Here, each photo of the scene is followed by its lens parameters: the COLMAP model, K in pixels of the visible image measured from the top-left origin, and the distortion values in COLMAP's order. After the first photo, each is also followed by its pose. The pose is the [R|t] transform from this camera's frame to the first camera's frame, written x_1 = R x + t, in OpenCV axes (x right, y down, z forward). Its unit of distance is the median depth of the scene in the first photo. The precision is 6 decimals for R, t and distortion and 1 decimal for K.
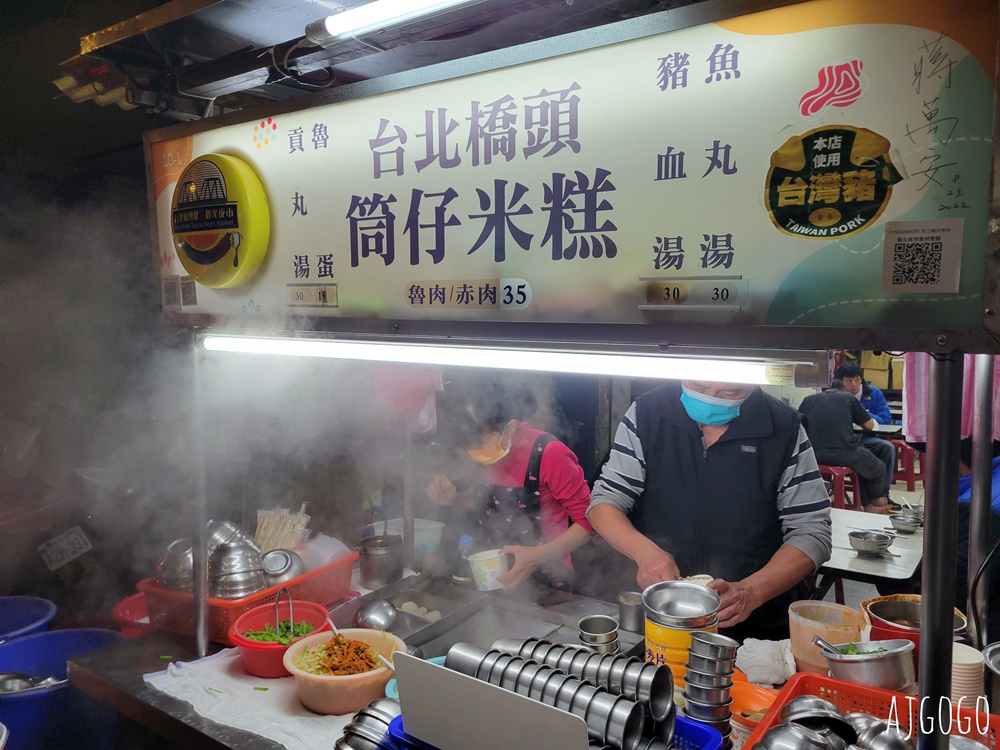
lens RADIAL K [[764.3, 0, 501.5], [0, 764.3, 369.6], [0, 0, 1]] dist [0.015595, -0.002510]
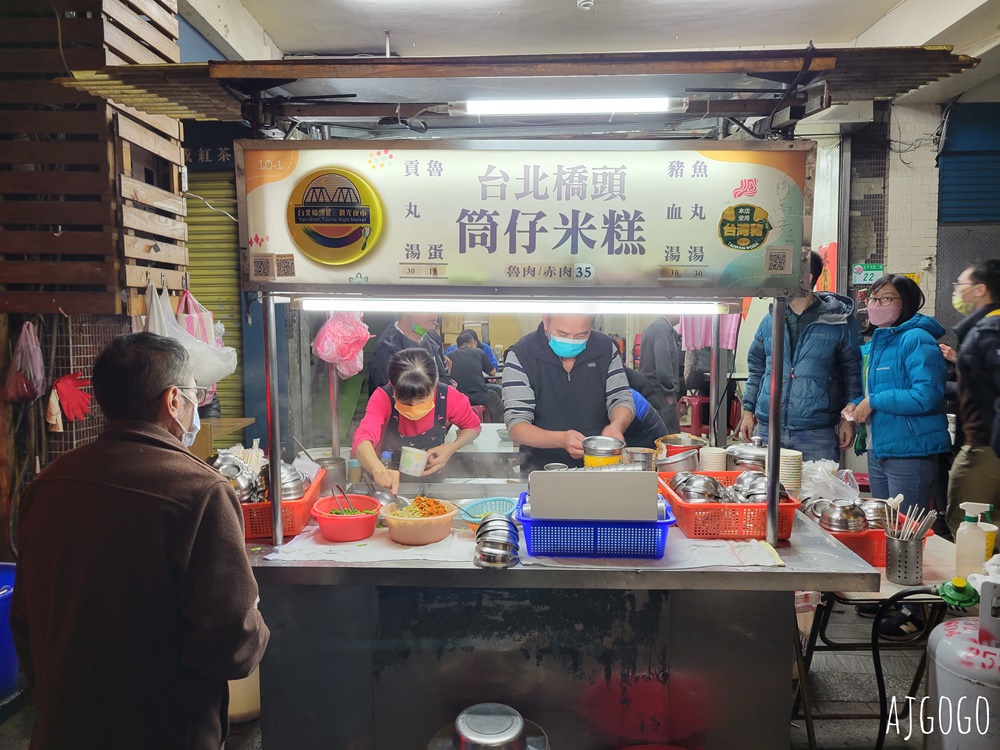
lens RADIAL K [[764.3, 0, 497.5], [0, 764.3, 376.6], [0, 0, 1]] dist [0.015595, -0.002510]
pose [[0.837141, -0.063592, 0.543278, -1.198256], [0.040339, 0.997692, 0.054624, 0.046503], [-0.545497, -0.023813, 0.837774, -0.461818]]
